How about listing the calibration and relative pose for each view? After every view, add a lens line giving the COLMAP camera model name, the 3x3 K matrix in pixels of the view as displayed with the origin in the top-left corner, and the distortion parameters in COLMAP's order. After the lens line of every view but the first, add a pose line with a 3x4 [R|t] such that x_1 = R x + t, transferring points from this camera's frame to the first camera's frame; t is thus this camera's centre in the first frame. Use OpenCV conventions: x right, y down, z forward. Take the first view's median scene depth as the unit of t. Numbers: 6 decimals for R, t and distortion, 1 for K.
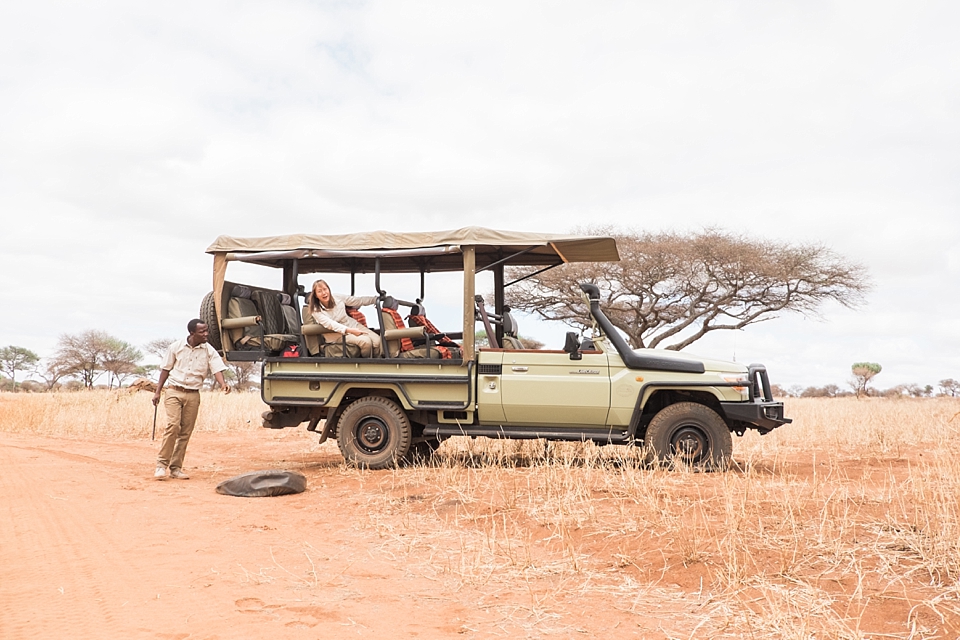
lens RADIAL K [[824.9, 0, 483.0], [0, 824.9, 311.8], [0, 0, 1]] dist [-0.028920, 0.001000]
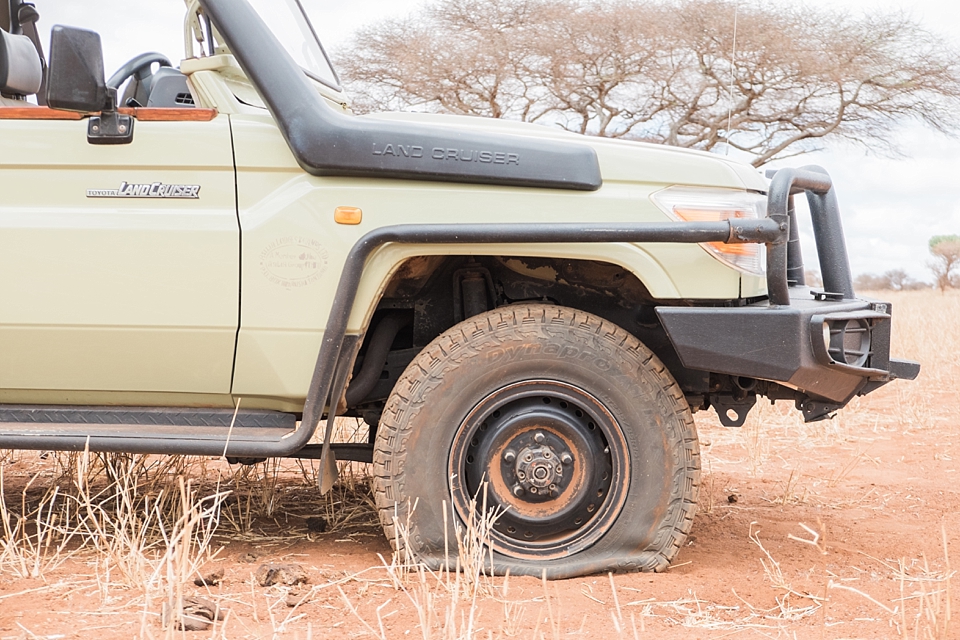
lens RADIAL K [[1284.2, 0, 480.0], [0, 1284.2, 320.0], [0, 0, 1]] dist [-0.041552, 0.028412]
pose [[0.995865, -0.009471, 0.090345, 0.183900], [-0.001729, 0.992393, 0.123100, 0.061202], [-0.090824, -0.122747, 0.988273, 0.569141]]
